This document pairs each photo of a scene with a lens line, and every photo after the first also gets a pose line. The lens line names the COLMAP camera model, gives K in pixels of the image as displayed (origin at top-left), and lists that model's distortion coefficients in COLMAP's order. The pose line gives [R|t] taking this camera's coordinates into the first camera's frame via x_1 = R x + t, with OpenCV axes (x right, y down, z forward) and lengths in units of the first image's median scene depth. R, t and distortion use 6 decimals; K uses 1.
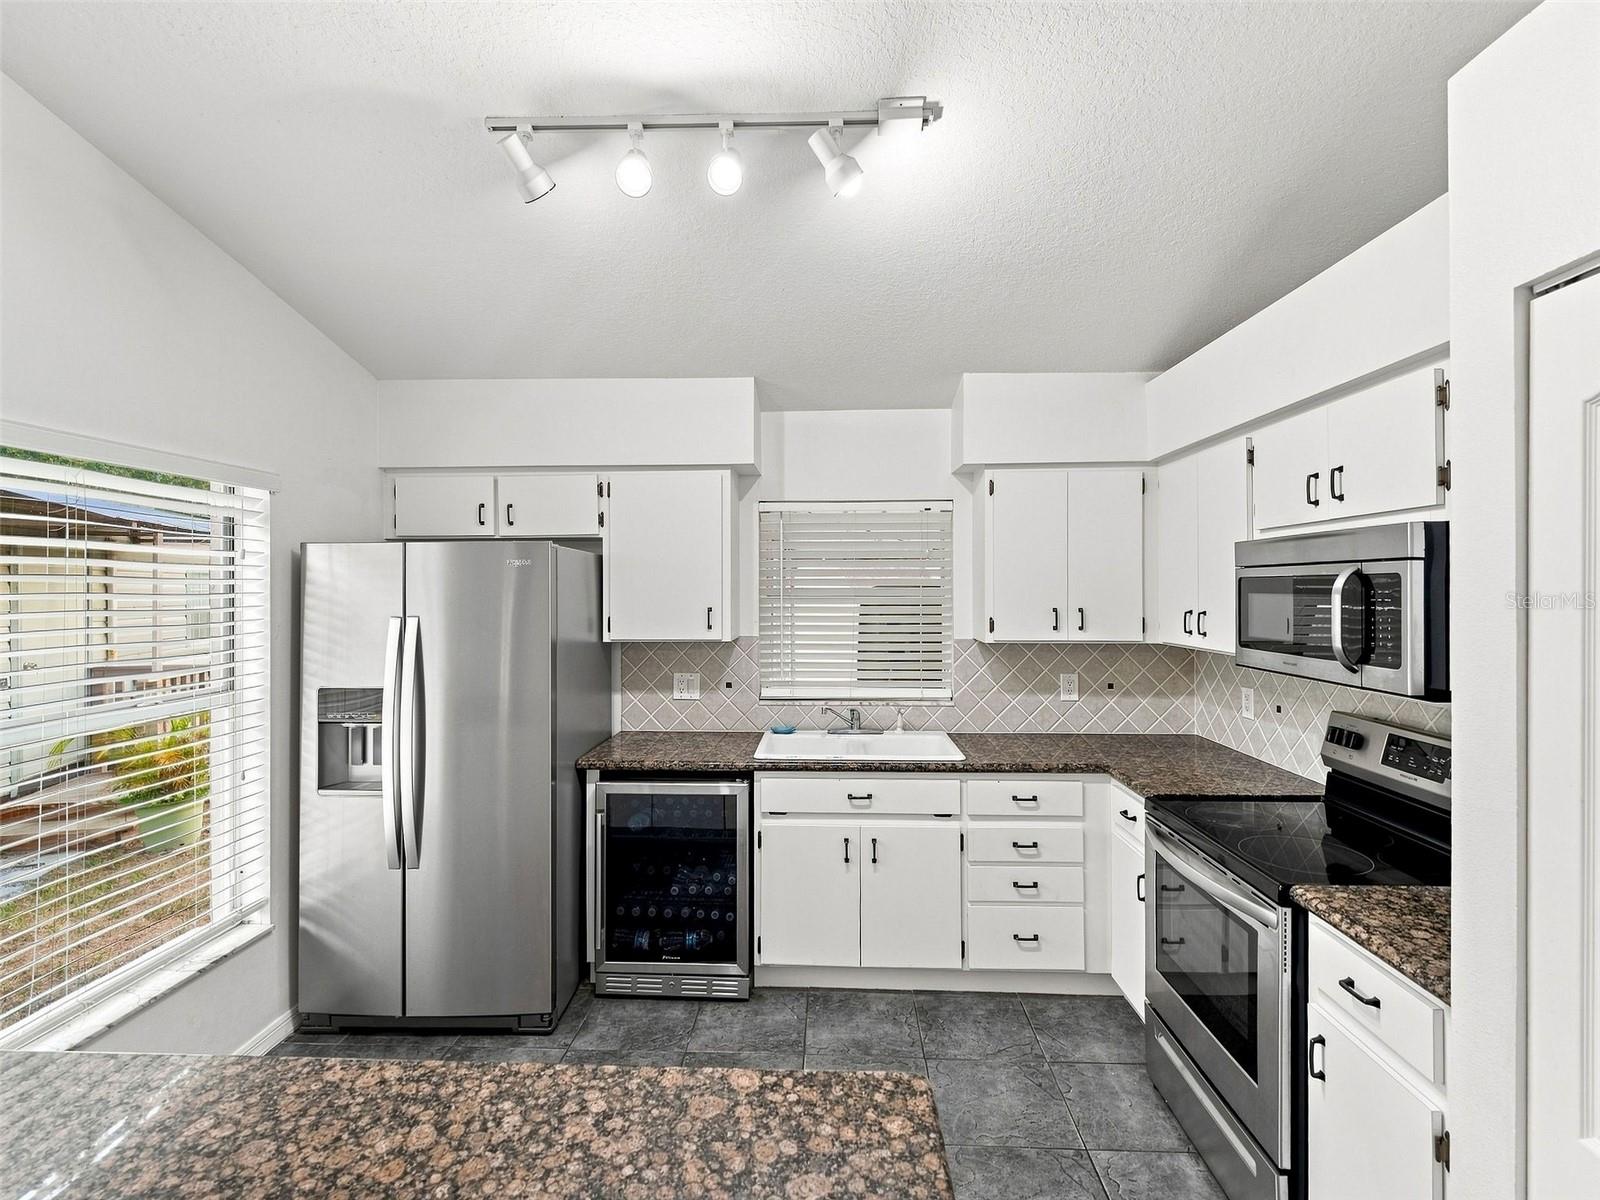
lens RADIAL K [[785.9, 0, 789.5], [0, 785.9, 586.4], [0, 0, 1]] dist [0.002674, -0.001379]
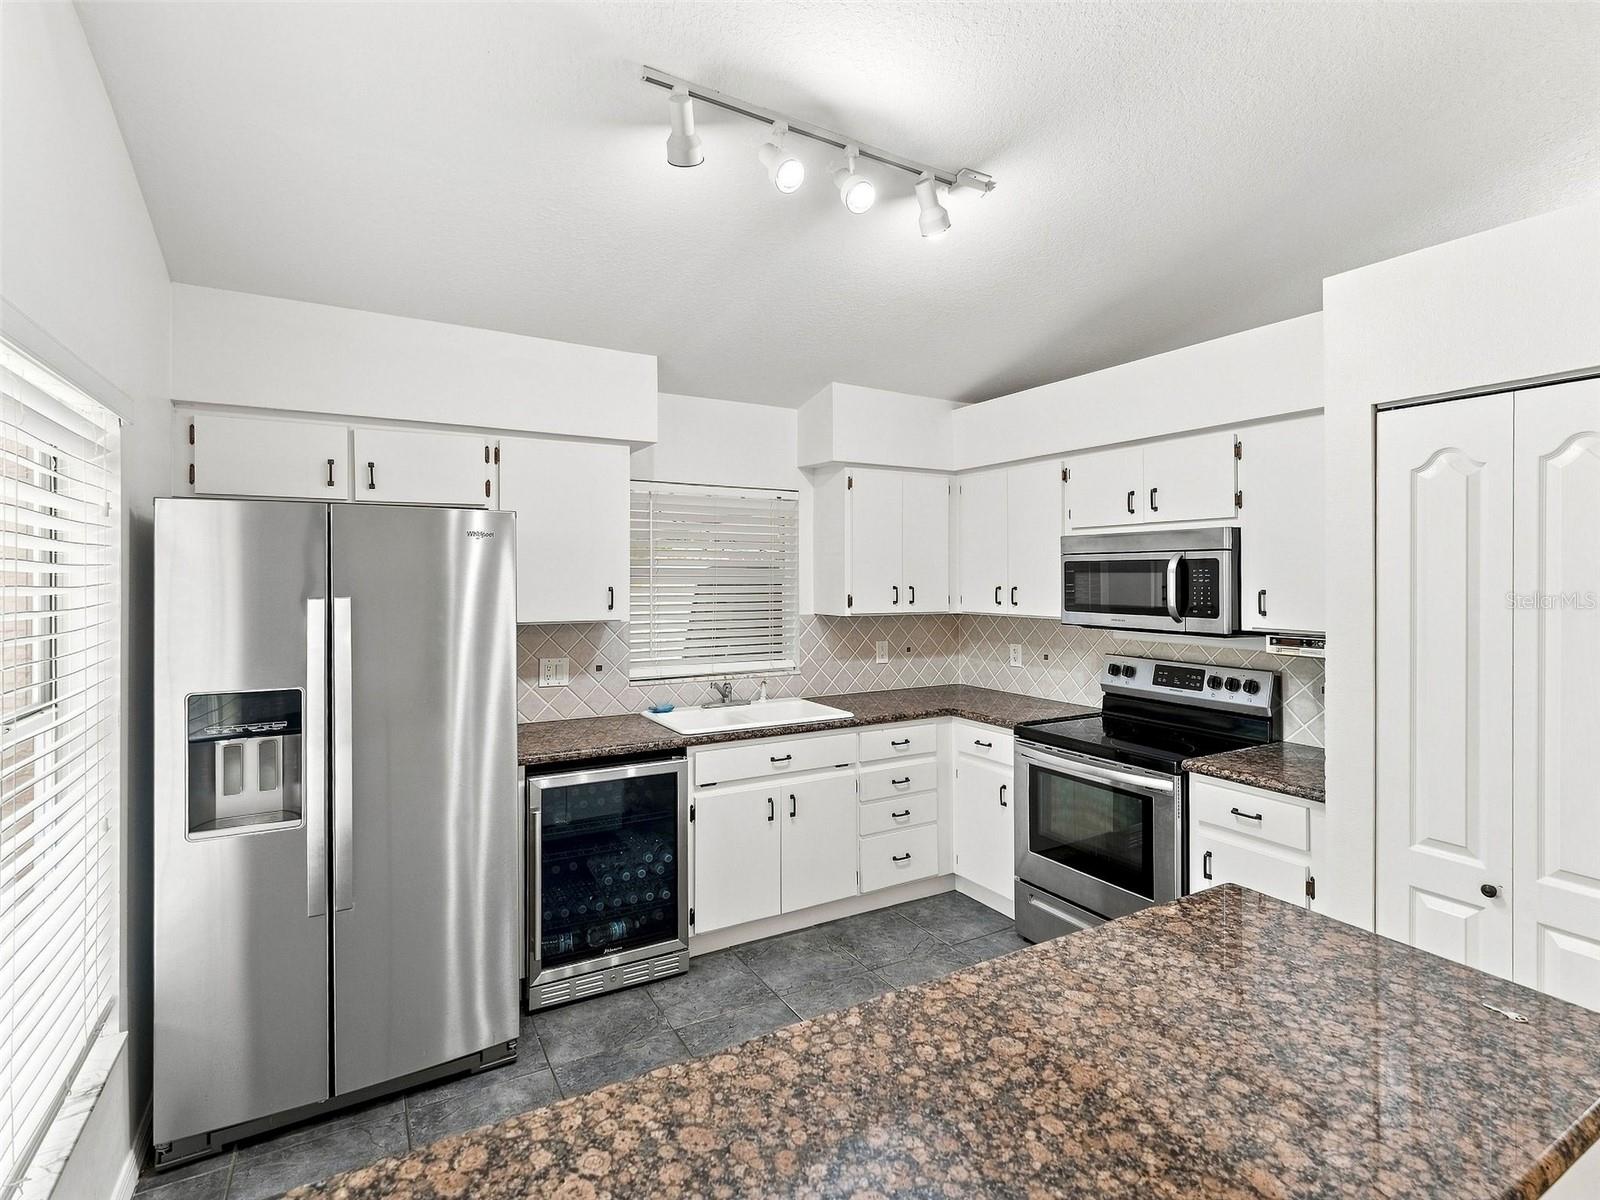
lens RADIAL K [[785.3, 0, 810.1], [0, 785.3, 572.4], [0, 0, 1]] dist [0.015087, -0.013312]
pose [[0.838235, 0.005640, 0.545280, -0.480296], [-0.005073, 0.999984, -0.002544, 0.011729], [-0.545285, -0.000634, 0.838250, 0.061272]]
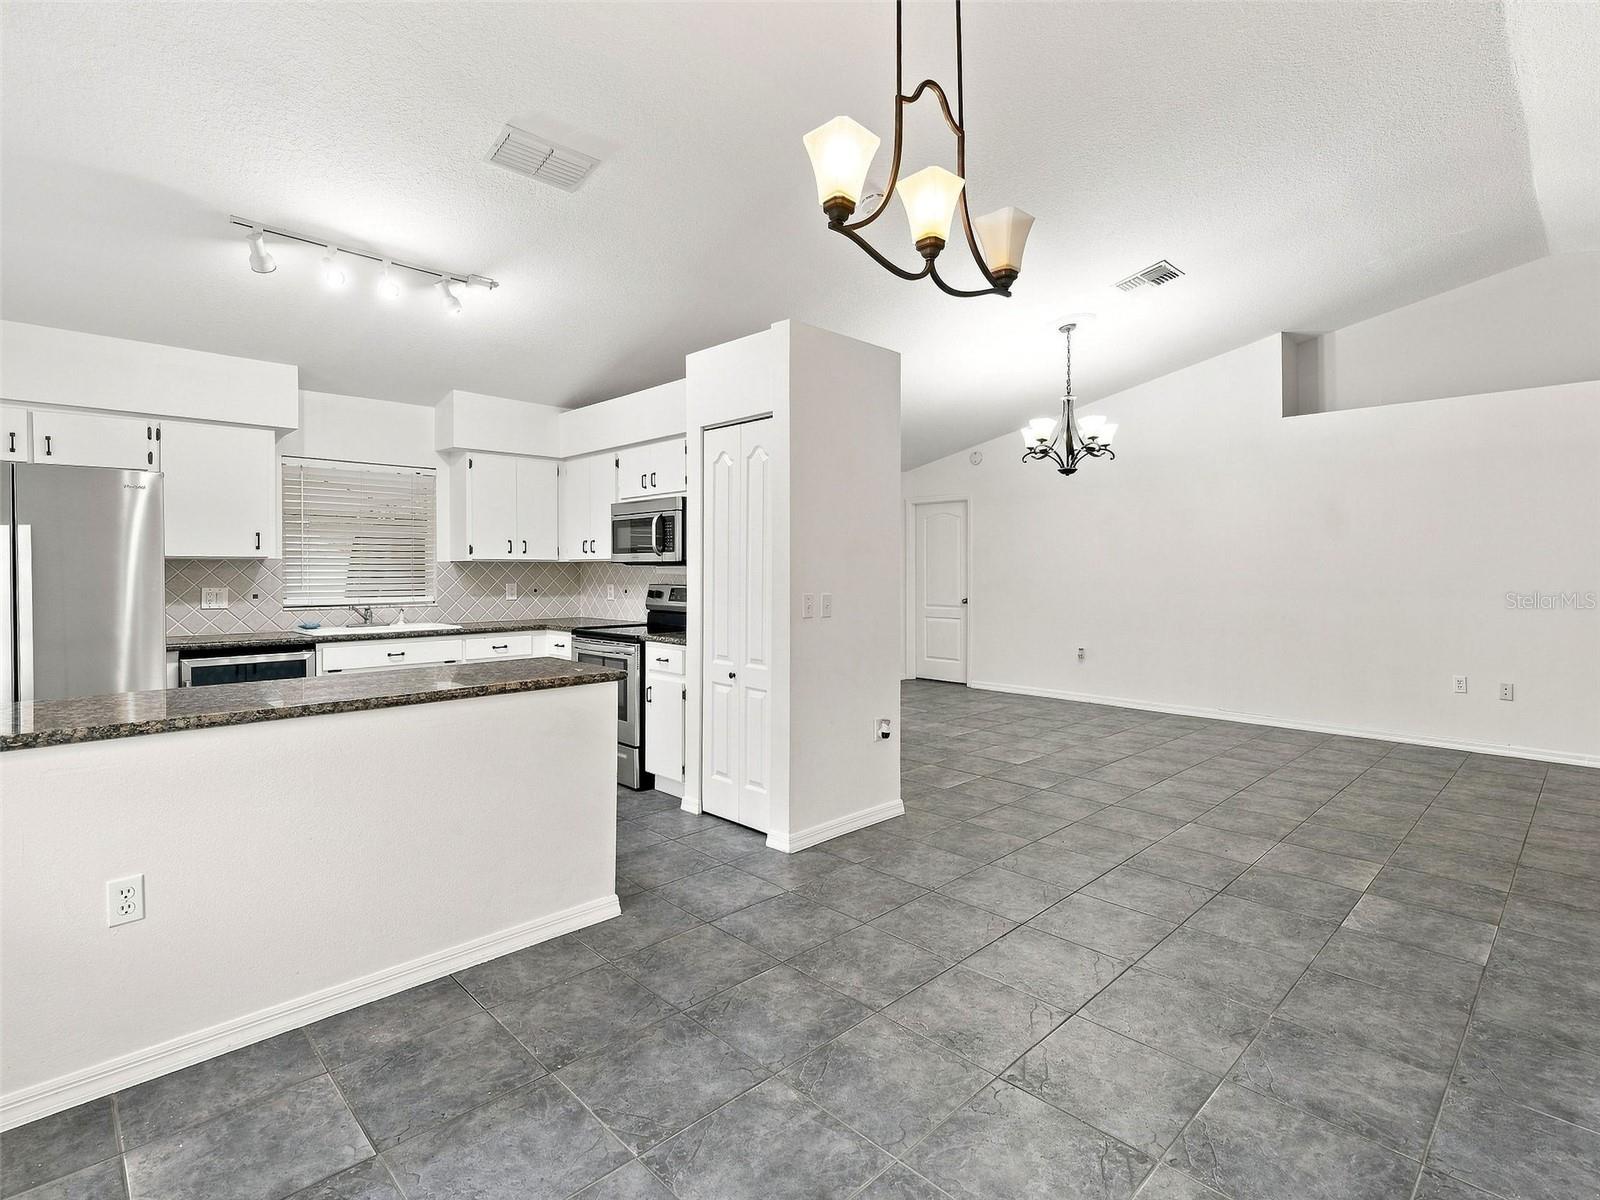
lens RADIAL K [[785.3, 0, 810.1], [0, 785.3, 572.4], [0, 0, 1]] dist [0.015087, -0.013312]
pose [[0.676815, -0.001643, 0.736151, -0.512369], [-0.003601, 0.999978, 0.005543, 0.094418], [-0.736144, -0.006402, 0.676794, -0.670528]]
